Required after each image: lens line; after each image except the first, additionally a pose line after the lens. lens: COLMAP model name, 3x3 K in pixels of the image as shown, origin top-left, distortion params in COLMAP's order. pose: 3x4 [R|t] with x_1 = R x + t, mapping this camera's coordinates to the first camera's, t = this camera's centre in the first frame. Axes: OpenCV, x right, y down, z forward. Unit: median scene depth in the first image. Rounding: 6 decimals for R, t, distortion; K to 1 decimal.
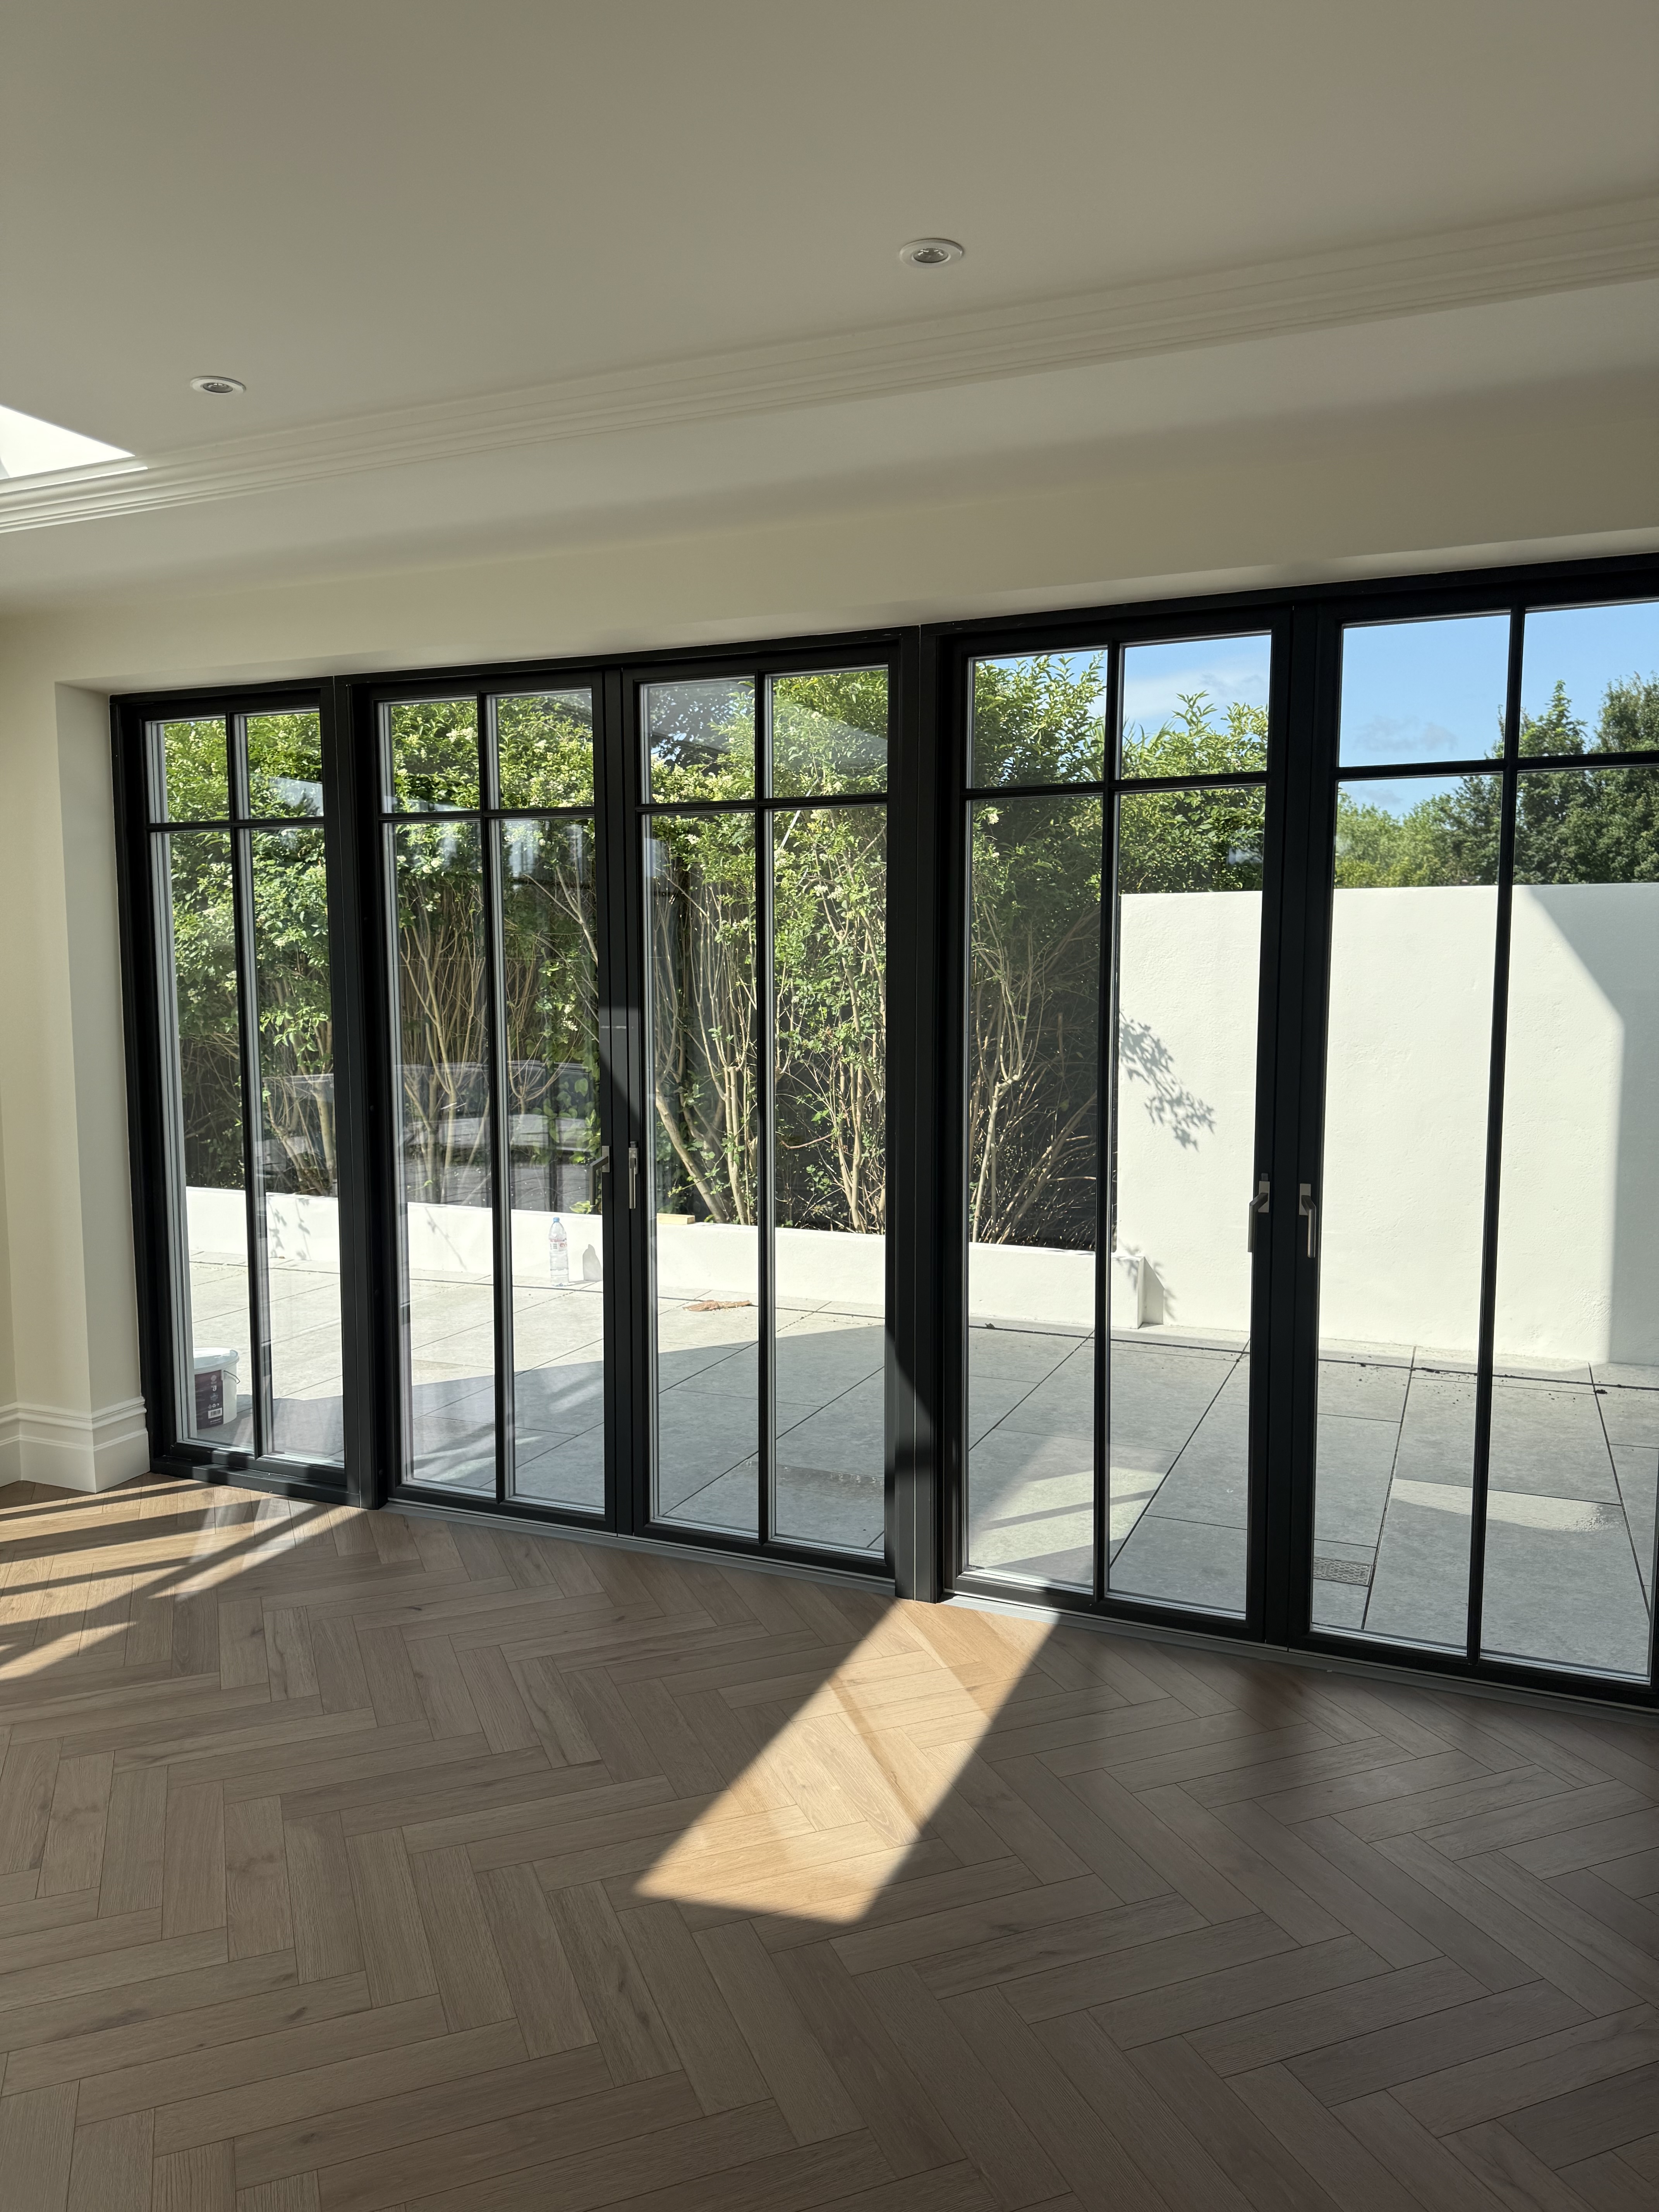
lens RADIAL K [[1545.6, 0, 812.3], [0, 1545.6, 1097.5], [0, 0, 1]] dist [0.019301, -0.016699]
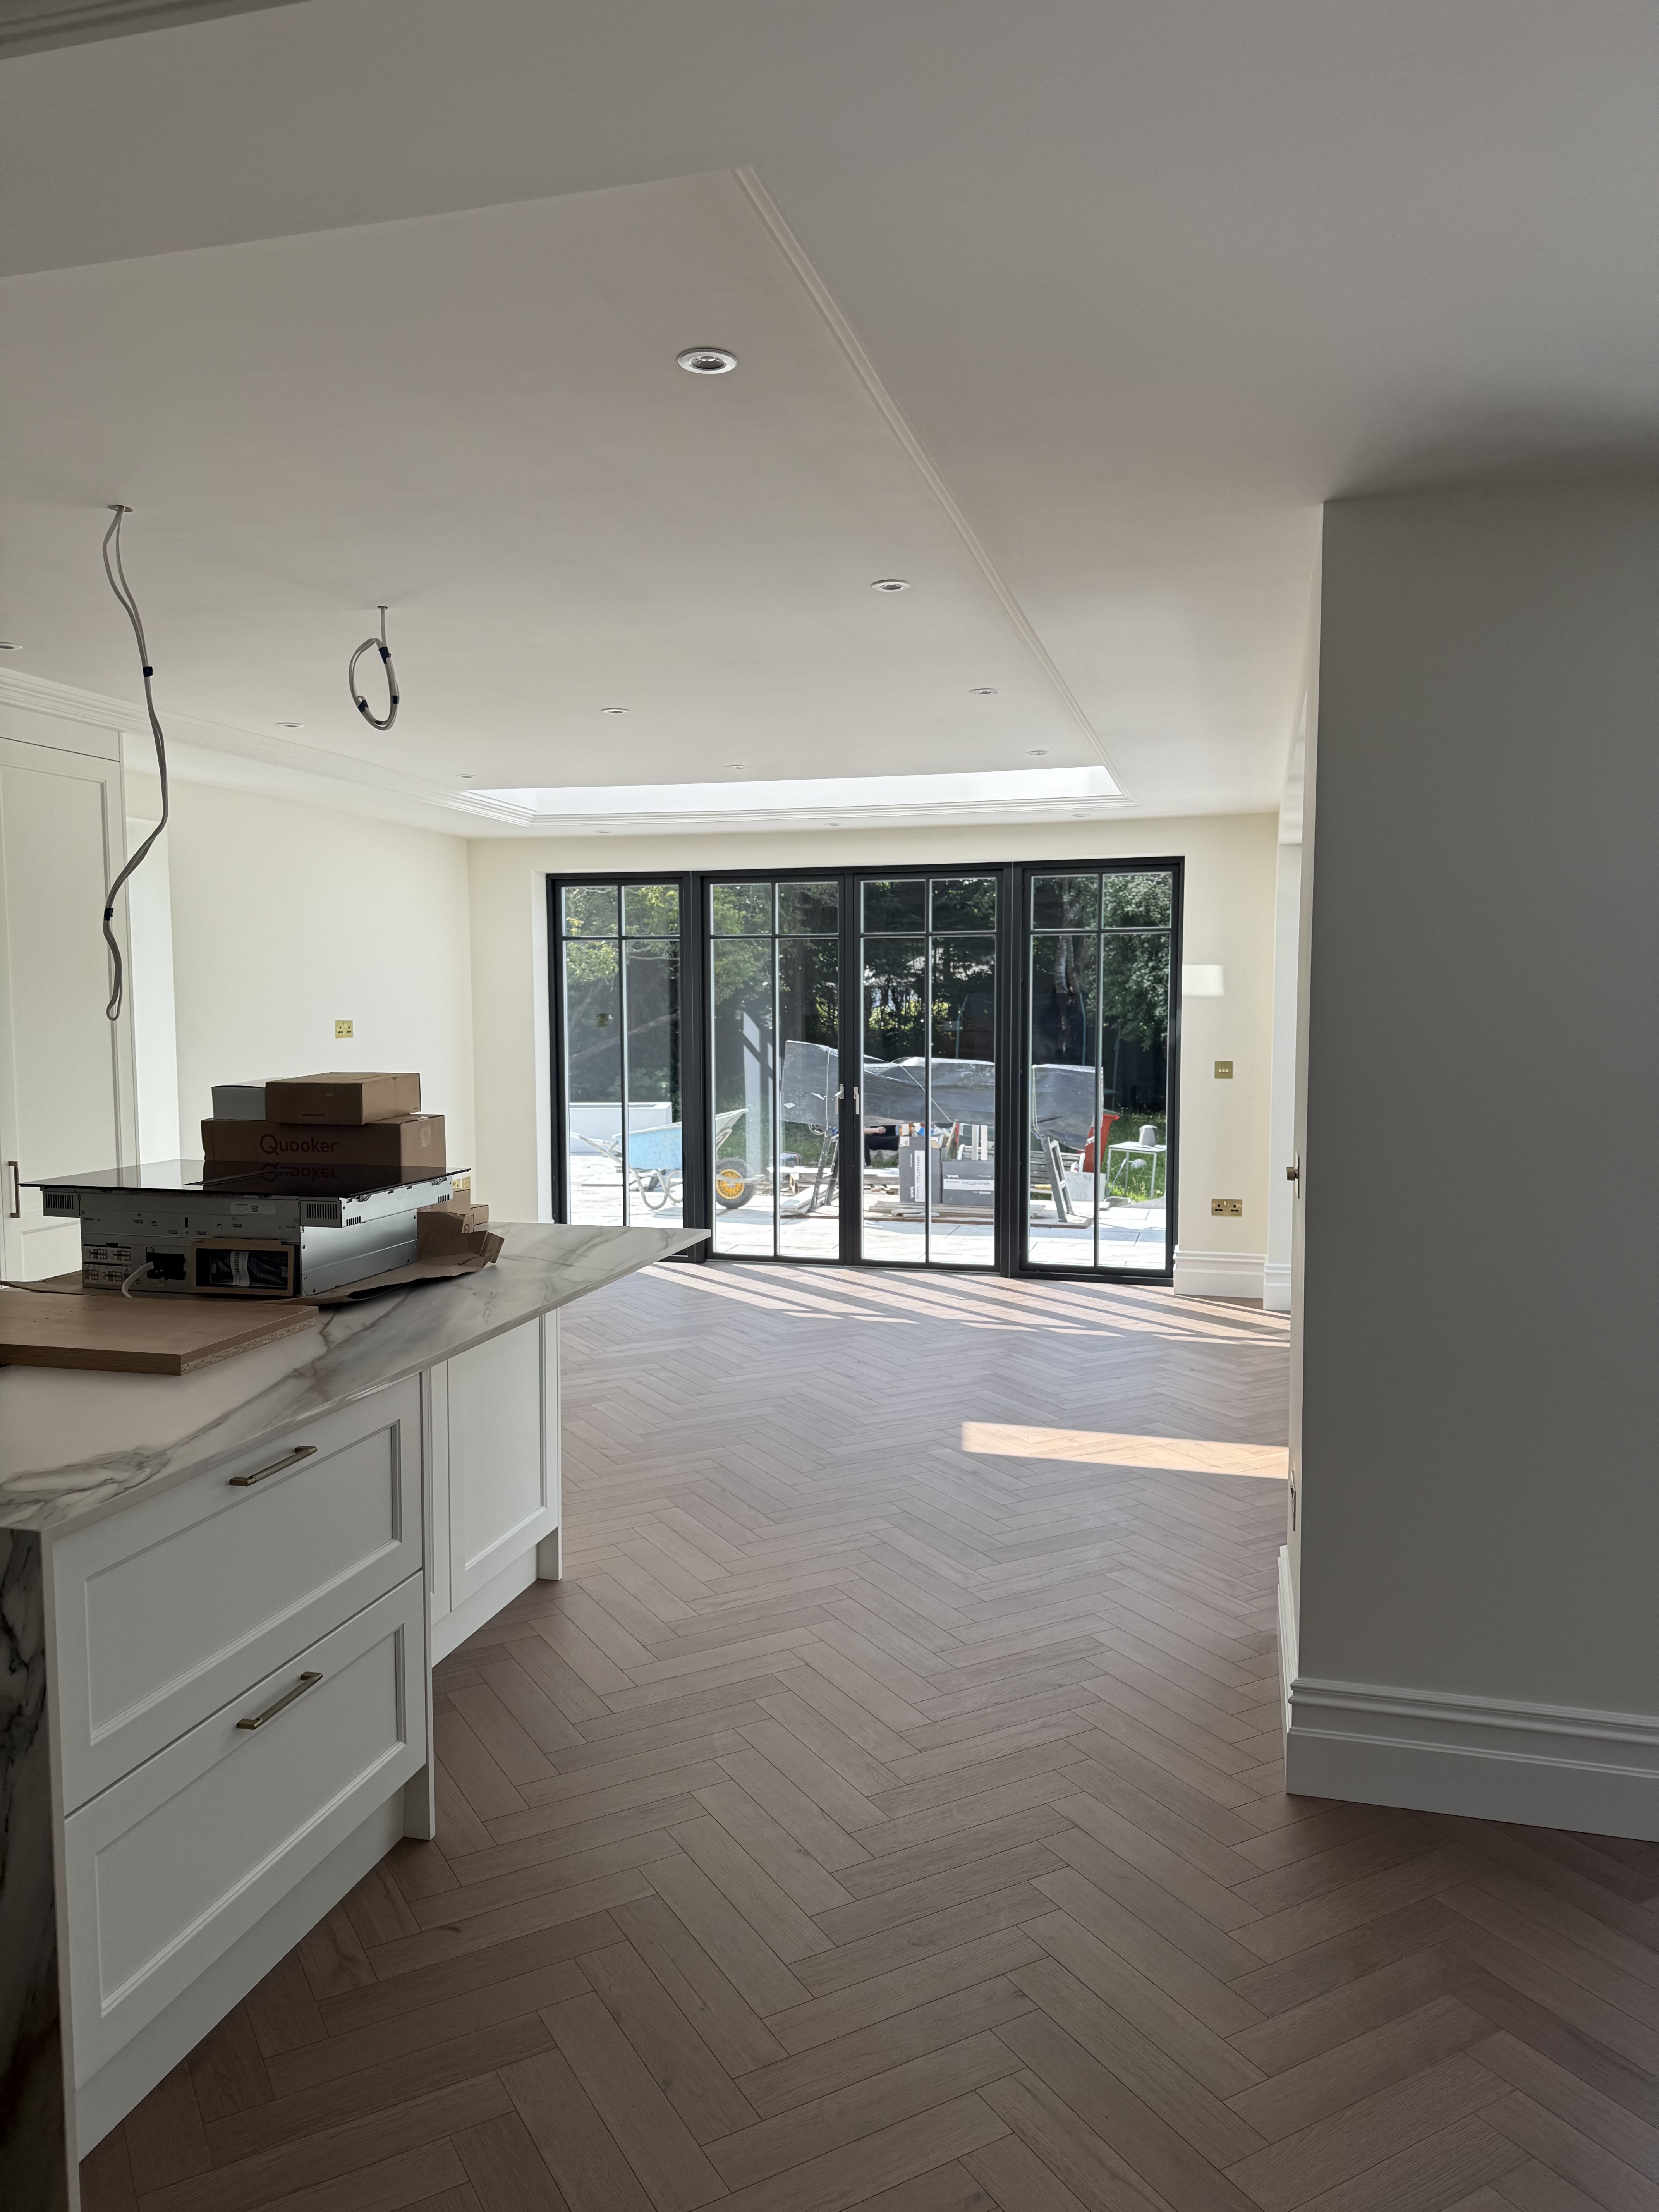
lens RADIAL K [[1545.6, 0, 819.6], [0, 1545.6, 1115.6], [0, 0, 1]] dist [0.019301, -0.016699]
pose [[0.133757, 0.077589, -0.987972, 1.339739], [-0.084638, 0.994182, 0.066618, -0.038070], [0.987393, 0.074709, 0.139545, 0.299150]]
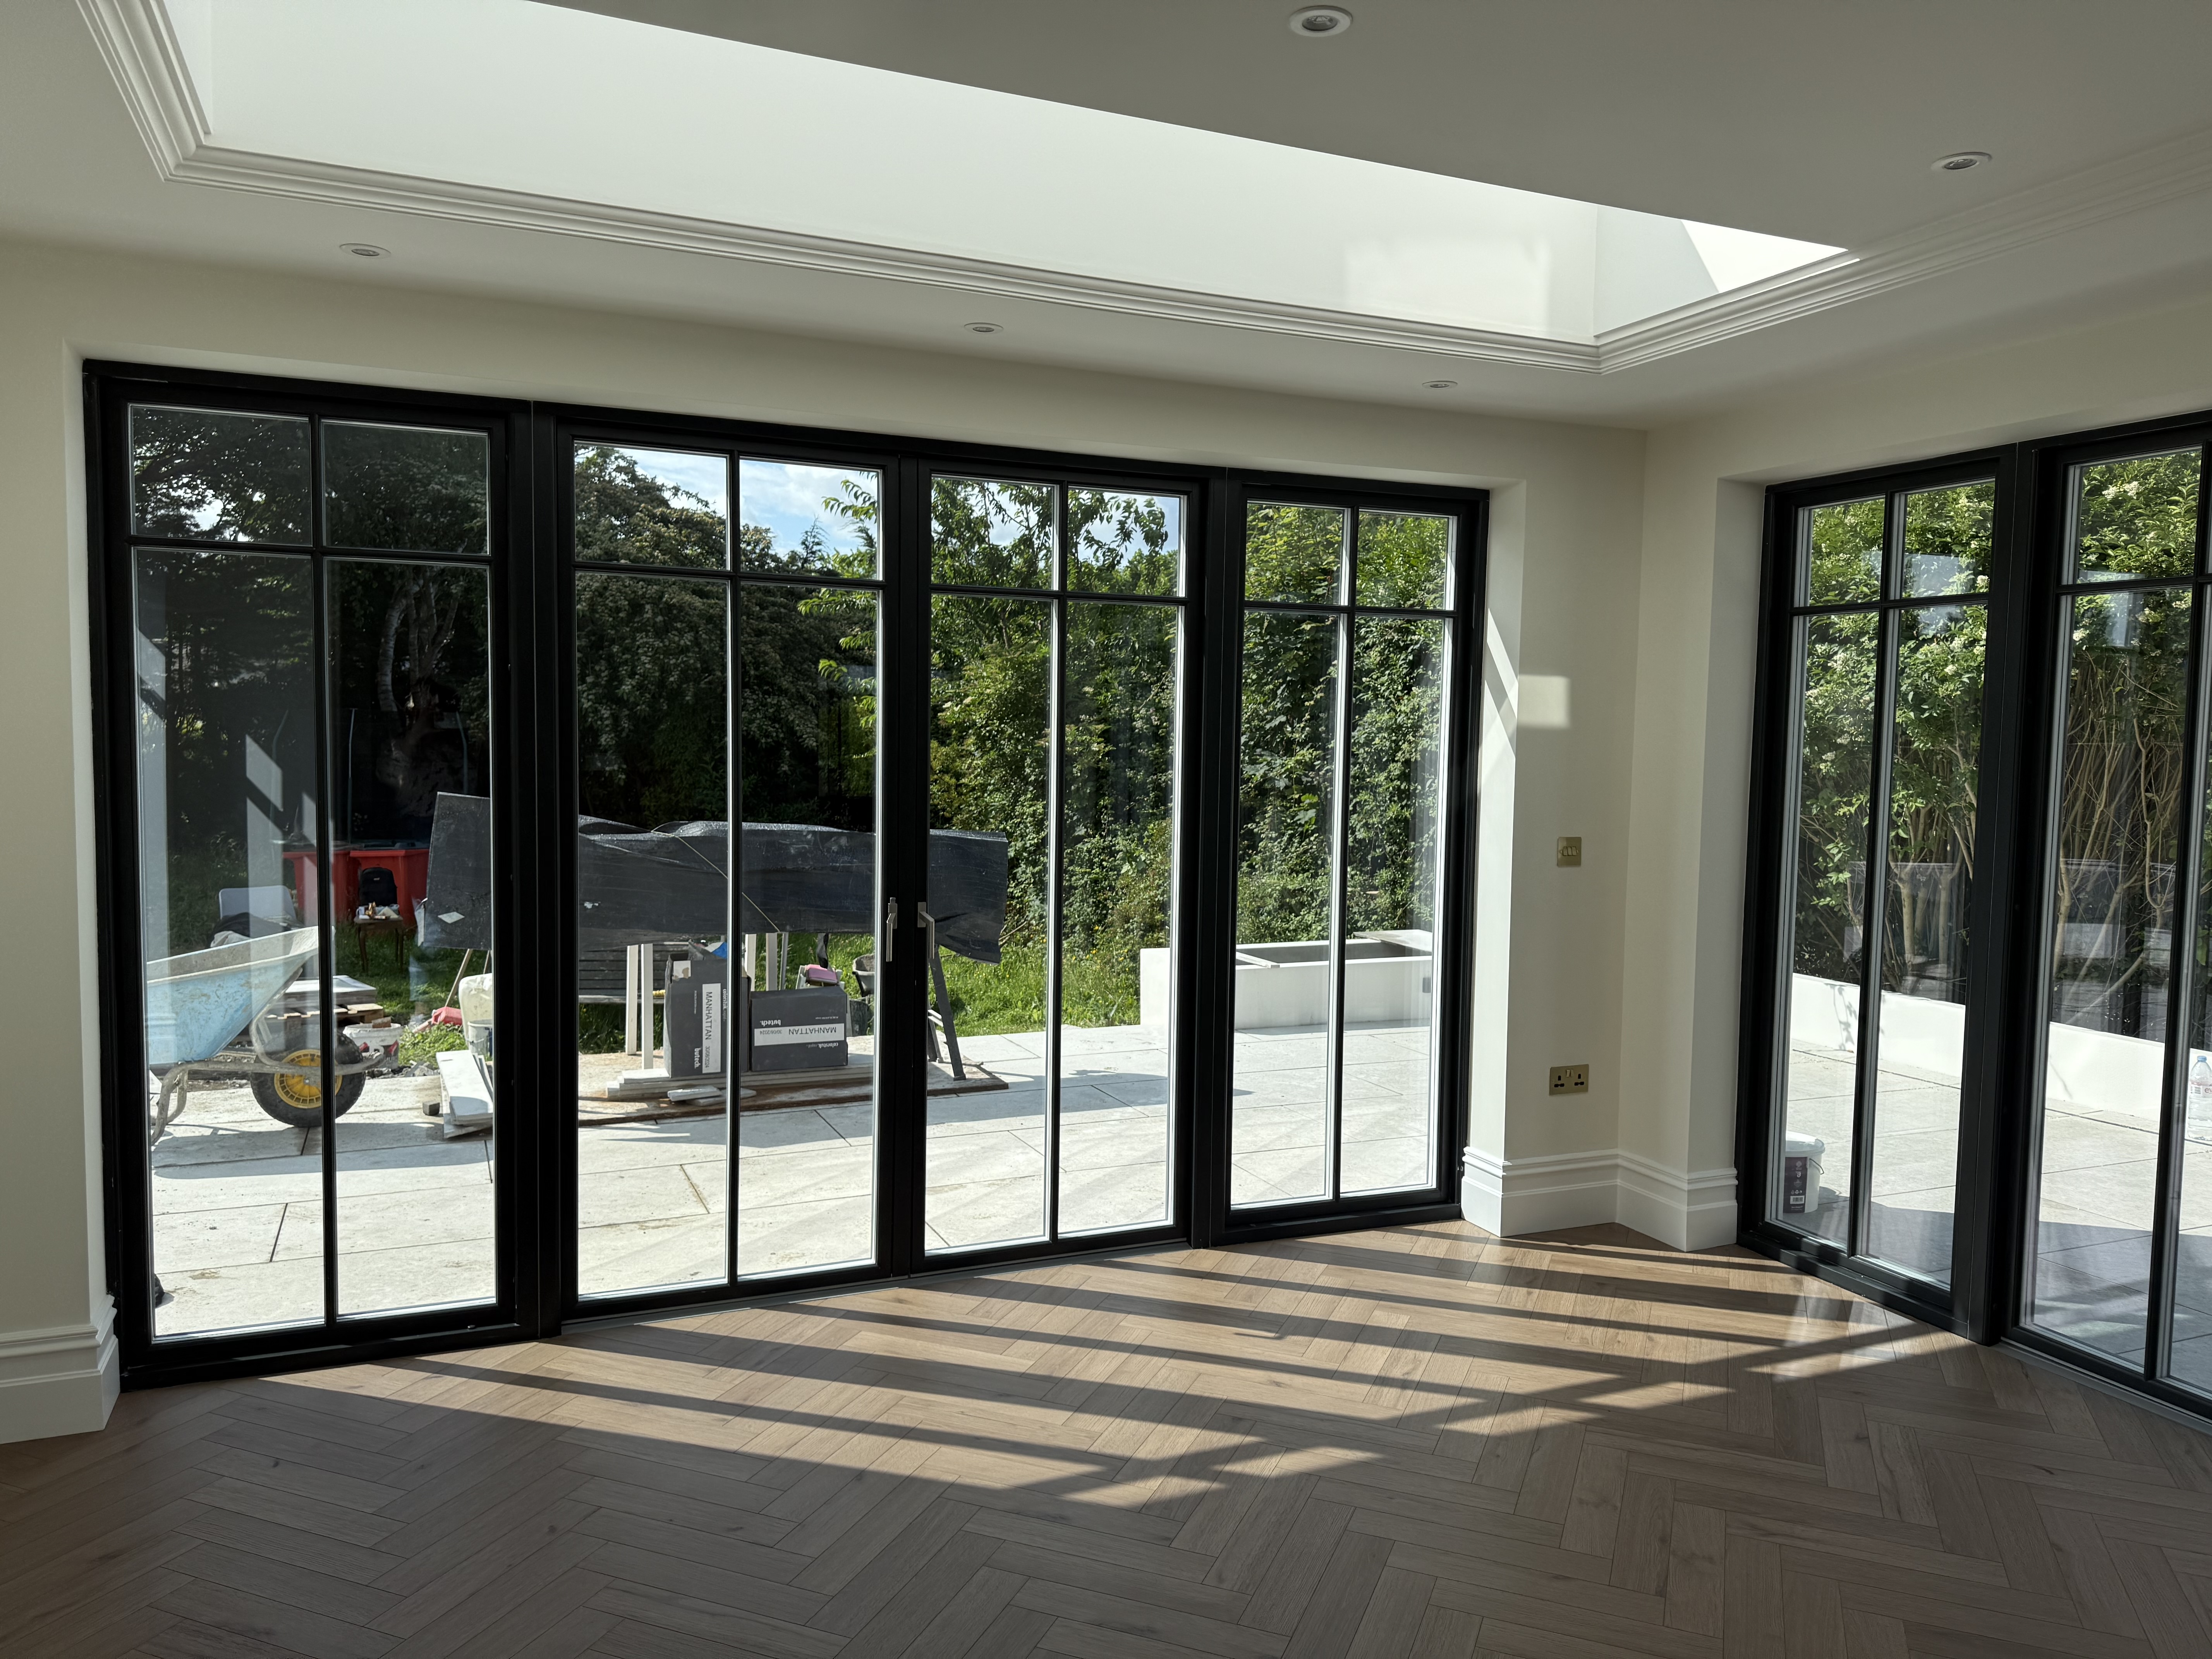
lens RADIAL K [[1545.6, 0, 1109.7], [0, 1545.6, 821.9], [0, 0, 1]] dist [0.019301, -0.016699]
pose [[0.728668, 0.055593, -0.682607, -0.050725], [-0.078877, 0.996880, -0.003011, 0.001568], [0.680309, 0.056036, 0.730780, -0.037692]]
